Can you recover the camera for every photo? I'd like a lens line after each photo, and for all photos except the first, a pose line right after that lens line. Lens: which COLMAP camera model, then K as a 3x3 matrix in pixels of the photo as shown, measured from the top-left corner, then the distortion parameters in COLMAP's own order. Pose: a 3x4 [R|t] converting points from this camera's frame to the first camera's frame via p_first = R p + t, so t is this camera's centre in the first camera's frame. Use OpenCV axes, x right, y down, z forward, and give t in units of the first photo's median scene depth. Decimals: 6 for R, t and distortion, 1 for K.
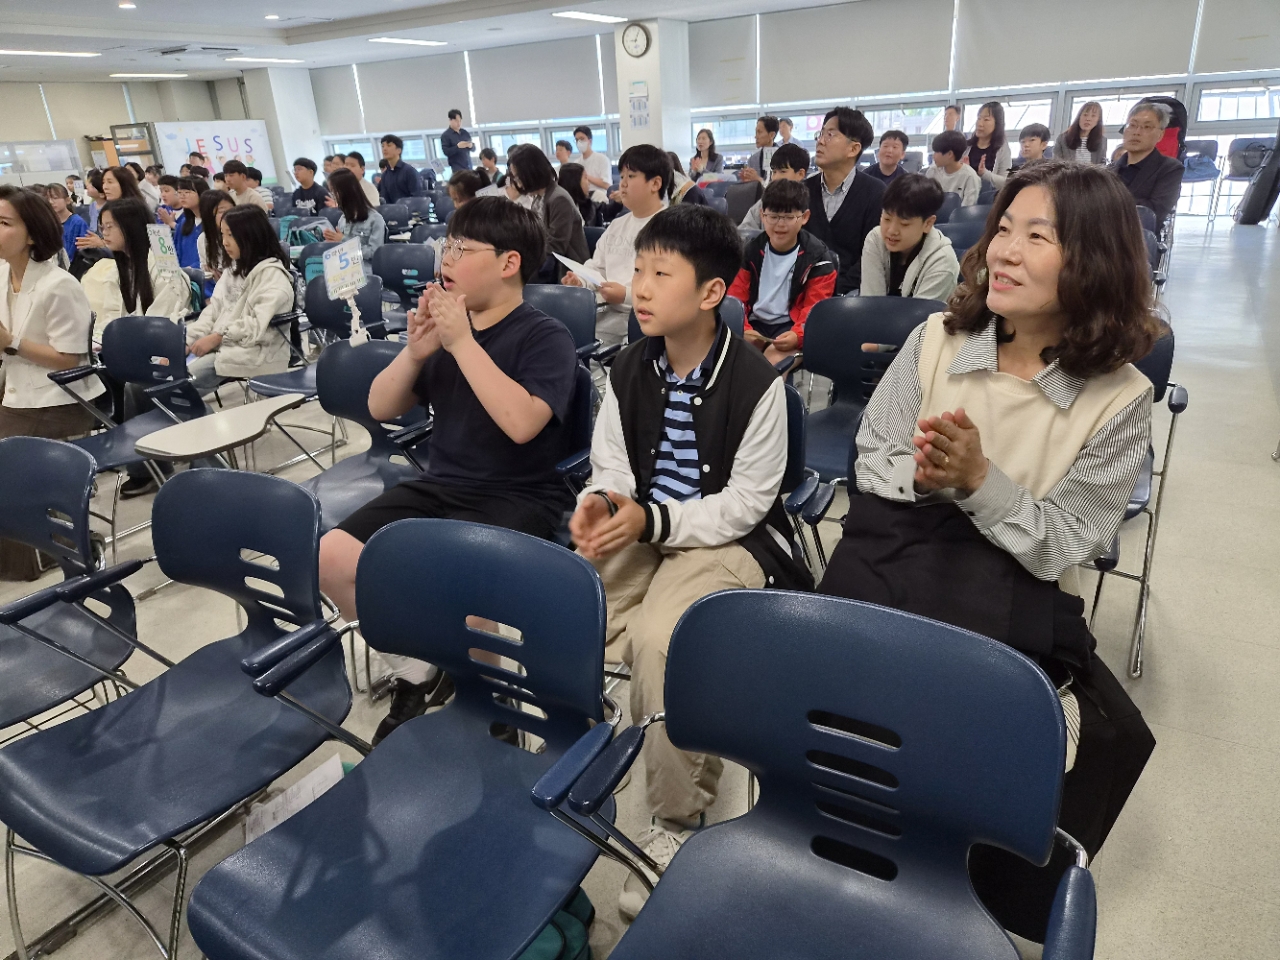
lens RADIAL K [[867.7, 0, 600.7], [0, 867.7, 480.2], [0, 0, 1]] dist [0.080487, -0.079332]
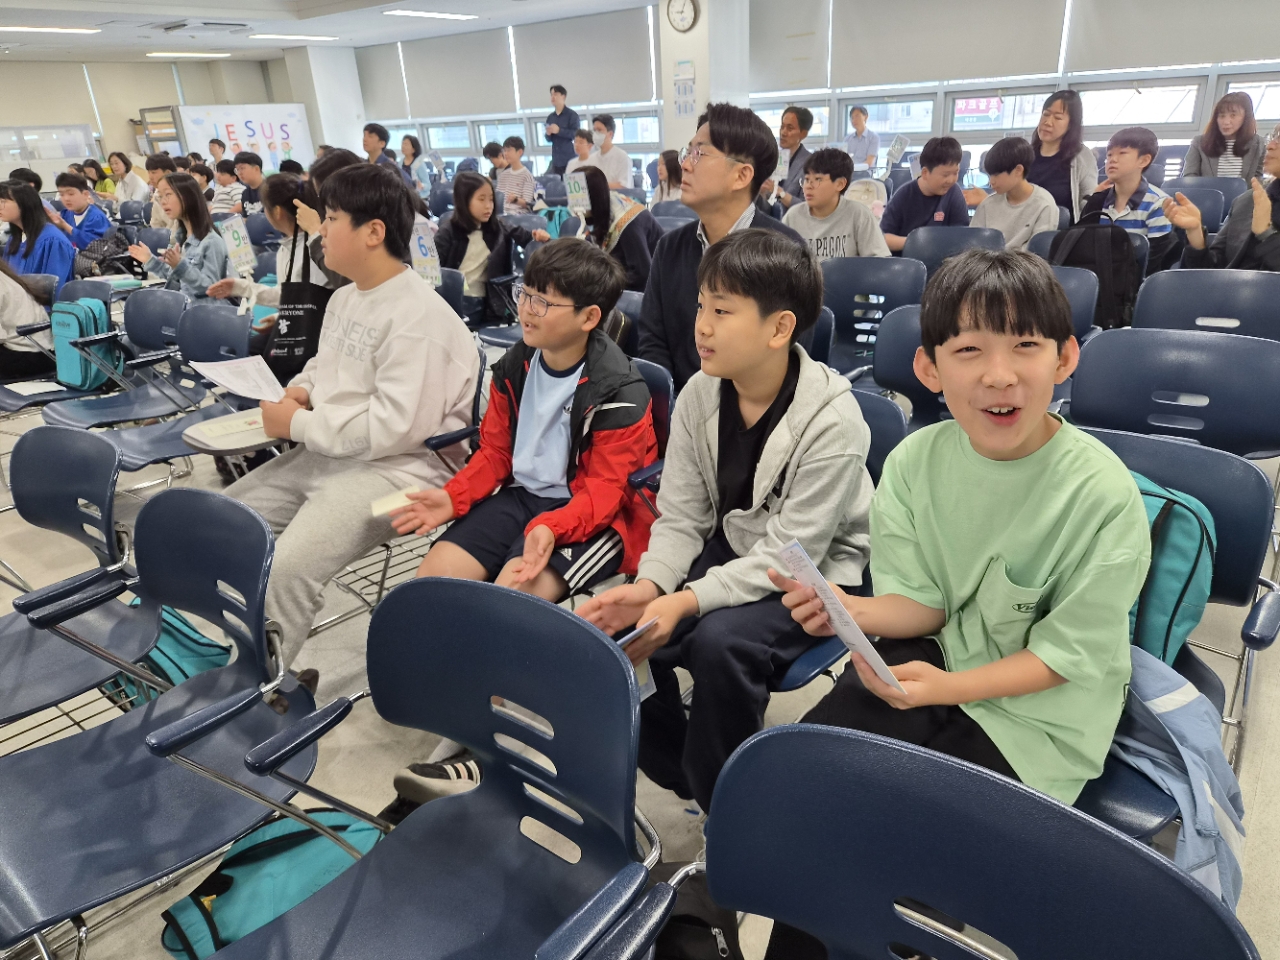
lens RADIAL K [[840.2, 0, 640.0], [0, 840.2, 480.0], [0, 0, 1]] dist [0.066535, -0.059133]
pose [[0.991809, 0.057106, -0.114255, 0.108130], [-0.053707, 0.998024, 0.032611, -0.072621], [0.115891, -0.026208, 0.992916, 0.165404]]
